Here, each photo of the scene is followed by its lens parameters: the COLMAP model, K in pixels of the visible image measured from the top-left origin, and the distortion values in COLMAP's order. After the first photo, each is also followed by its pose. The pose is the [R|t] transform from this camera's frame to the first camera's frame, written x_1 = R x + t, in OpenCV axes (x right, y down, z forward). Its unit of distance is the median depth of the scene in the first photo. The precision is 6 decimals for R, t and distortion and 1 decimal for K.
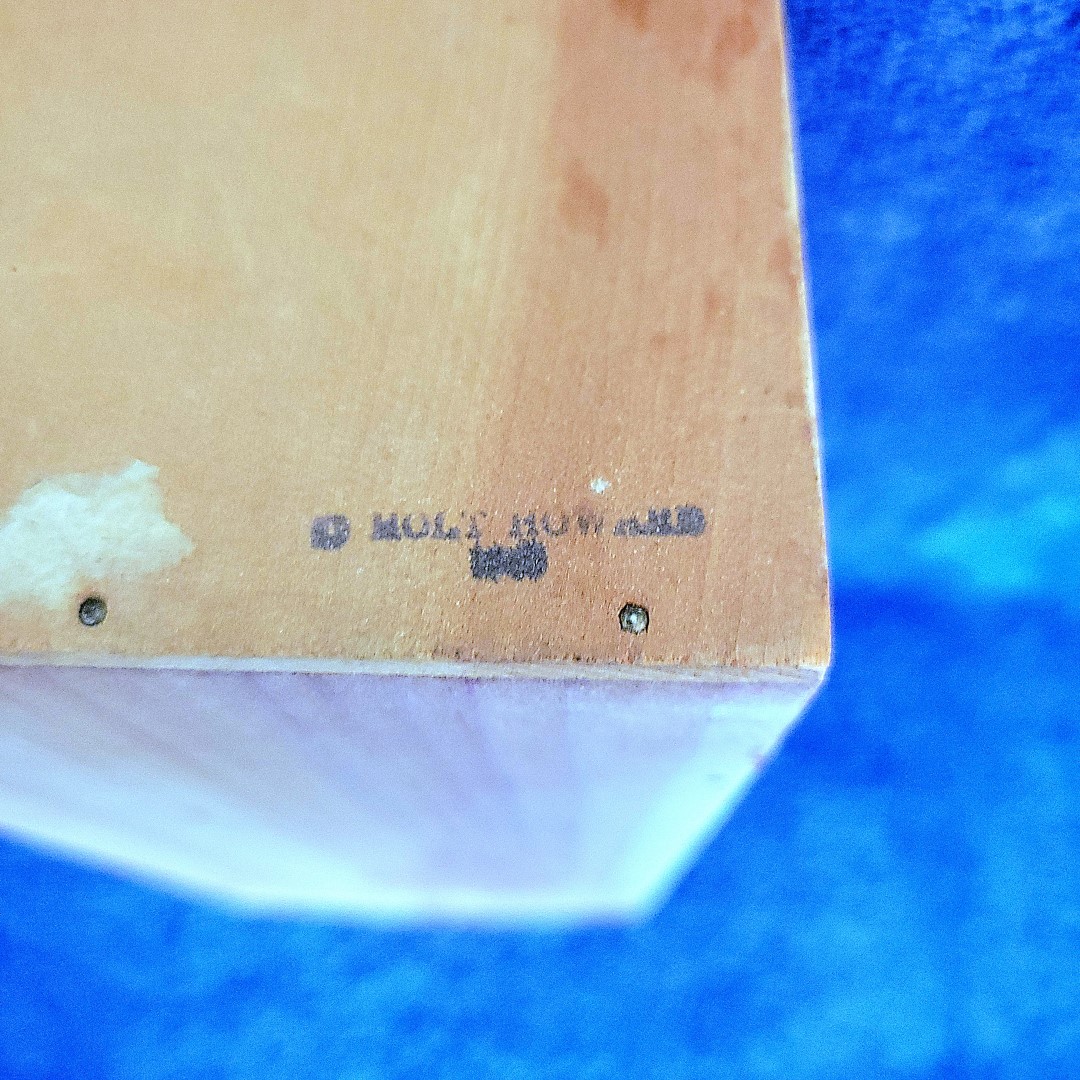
lens RADIAL K [[1182.0, 0, 581.4], [0, 1182.0, 539.2], [0, 0, 1]] dist [-0.127934, 0.285778]
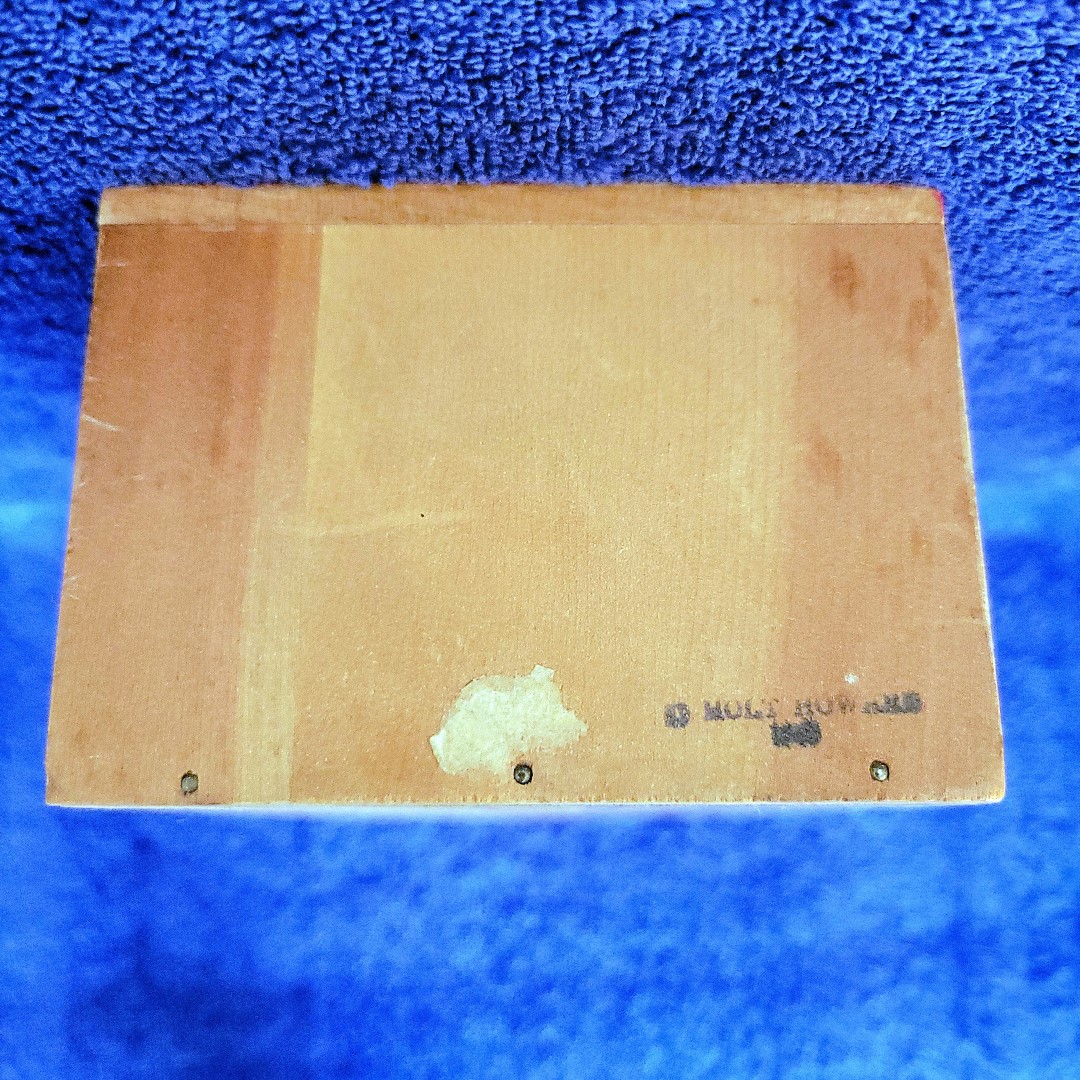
lens RADIAL K [[1106.1, 0, 611.3], [0, 1106.1, 565.6], [0, 0, 1]] dist [0.023613, -0.012431]
pose [[0.998886, -0.017187, 0.043947, -0.351255], [0.010880, 0.990105, 0.139909, -0.390449], [-0.045917, -0.139275, 0.989189, -0.371972]]
